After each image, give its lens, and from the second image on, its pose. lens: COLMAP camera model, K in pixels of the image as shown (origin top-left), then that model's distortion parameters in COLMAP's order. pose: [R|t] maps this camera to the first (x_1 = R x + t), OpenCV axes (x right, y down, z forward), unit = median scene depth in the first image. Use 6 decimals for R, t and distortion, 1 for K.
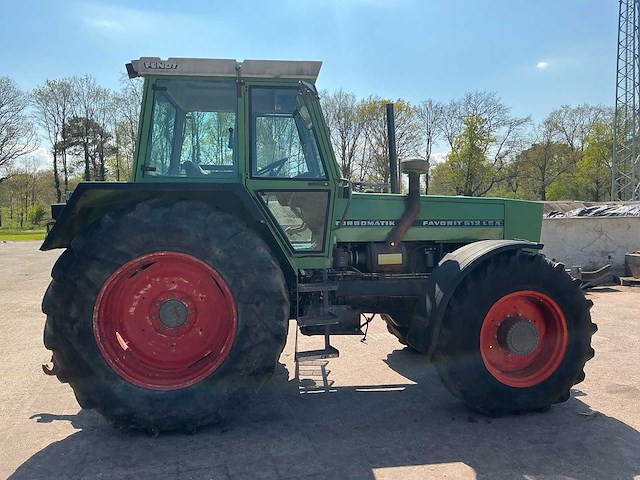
lens RADIAL K [[532.4, 0, 320.0], [0, 532.4, 240.0], [0, 0, 1]] dist [0.128345, -0.248027]
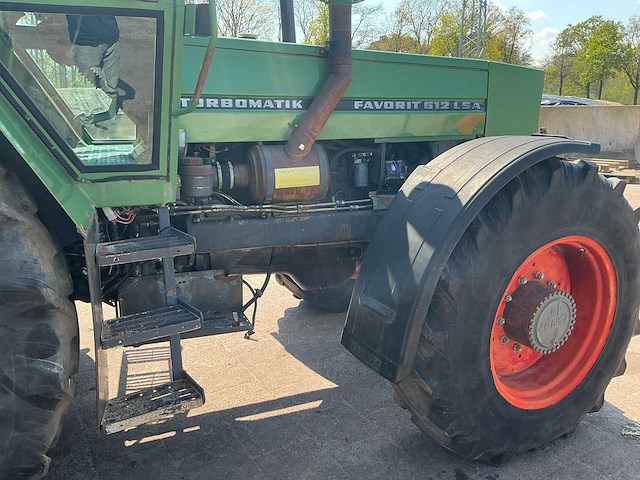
lens RADIAL K [[532.4, 0, 320.0], [0, 532.4, 240.0], [0, 0, 1]] dist [0.128345, -0.248027]
pose [[0.963131, -0.058259, 0.262648, 0.017050], [0.006984, 0.981356, 0.192070, -0.003033], [-0.268941, -0.183155, 0.945582, 0.550353]]
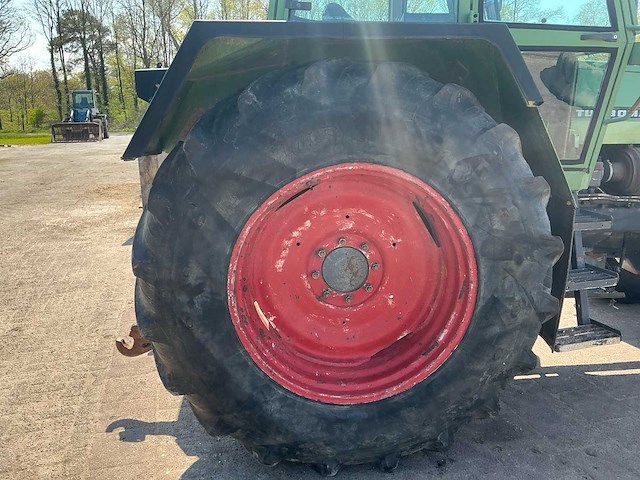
lens RADIAL K [[532.4, 0, 320.0], [0, 532.4, 240.0], [0, 0, 1]] dist [0.128345, -0.248027]
pose [[0.999975, 0.002126, -0.006768, -0.283444], [-0.000917, 0.984763, 0.173900, 0.004137], [0.007035, -0.173889, 0.984740, 0.415258]]
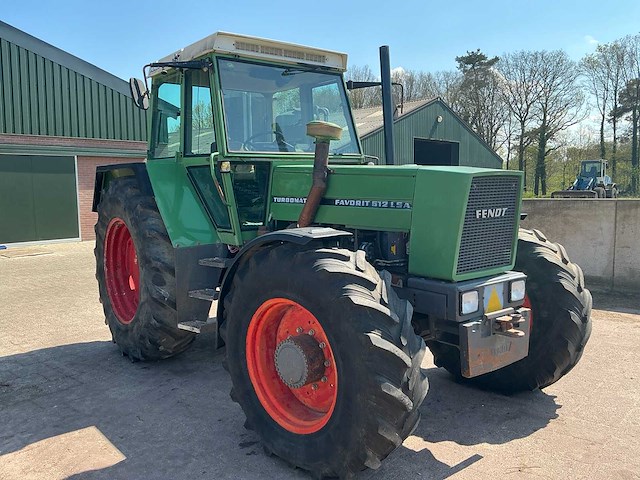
lens RADIAL K [[532.4, 0, 320.0], [0, 532.4, 240.0], [0, 0, 1]] dist [0.128345, -0.248027]
pose [[0.538301, 0.086045, -0.838349, 0.952734], [-0.038244, 0.996243, 0.077695, -0.040540], [0.841885, -0.009762, 0.539569, 0.624213]]
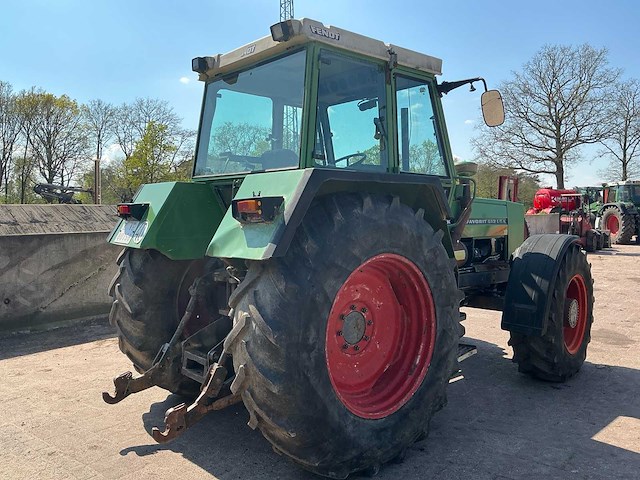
lens RADIAL K [[532.4, 0, 320.0], [0, 532.4, 240.0], [0, 0, 1]] dist [0.128345, -0.248027]
pose [[0.810031, -0.026986, 0.585766, -0.773746], [0.035925, 0.999348, -0.003640, -0.000851], [-0.585286, 0.023992, 0.810472, 0.326822]]
